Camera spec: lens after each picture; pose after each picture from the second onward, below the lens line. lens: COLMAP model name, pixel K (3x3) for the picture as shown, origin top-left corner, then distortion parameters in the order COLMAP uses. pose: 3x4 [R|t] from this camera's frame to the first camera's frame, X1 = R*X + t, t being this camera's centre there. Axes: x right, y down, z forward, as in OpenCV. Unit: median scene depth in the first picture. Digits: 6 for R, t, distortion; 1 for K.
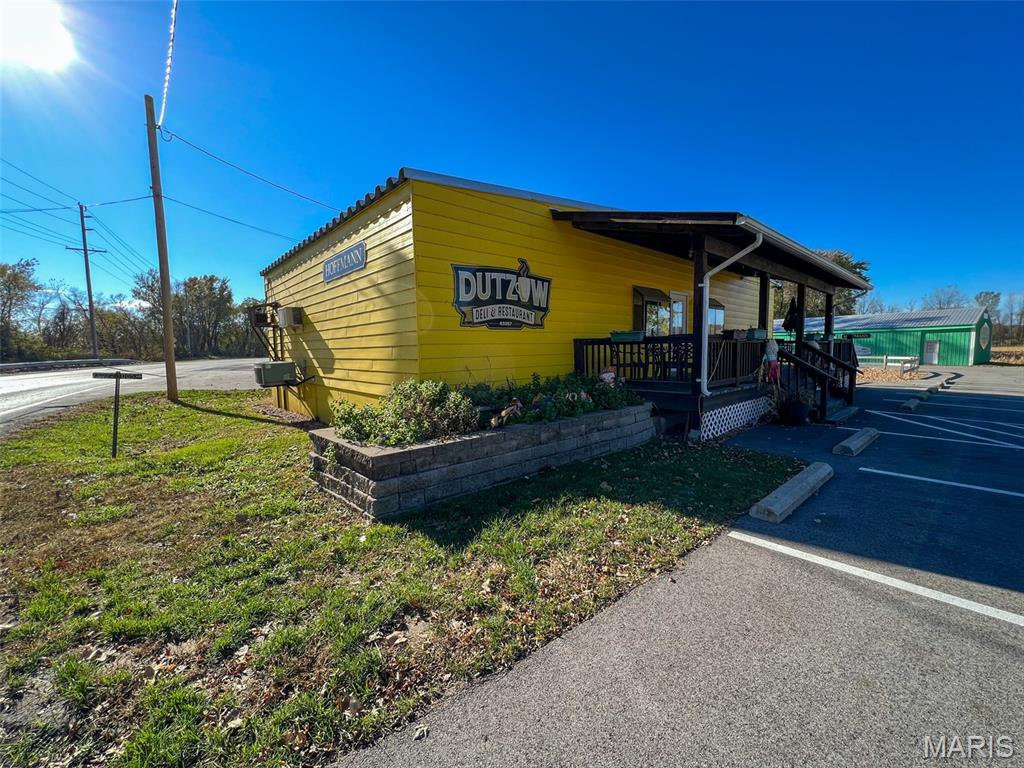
lens RADIAL K [[406.3, 0, 510.4], [0, 406.3, 382.5], [0, 0, 1]] dist [-0.002658, 0.000171]
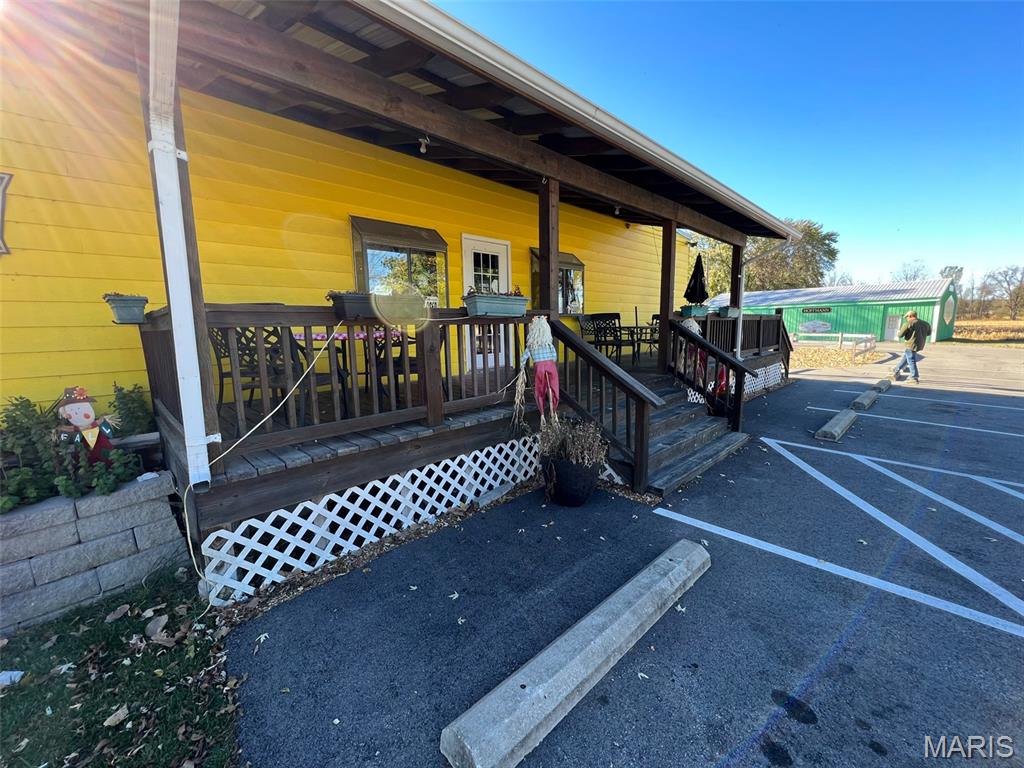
lens RADIAL K [[406.3, 0, 515.9], [0, 406.3, 381.0], [0, 0, 1]] dist [-0.002658, 0.000171]
pose [[0.998619, -0.010946, 0.051384, 0.157134], [0.008027, 0.998361, 0.056660, -0.015858], [-0.051920, -0.056169, 0.997070, 0.140281]]
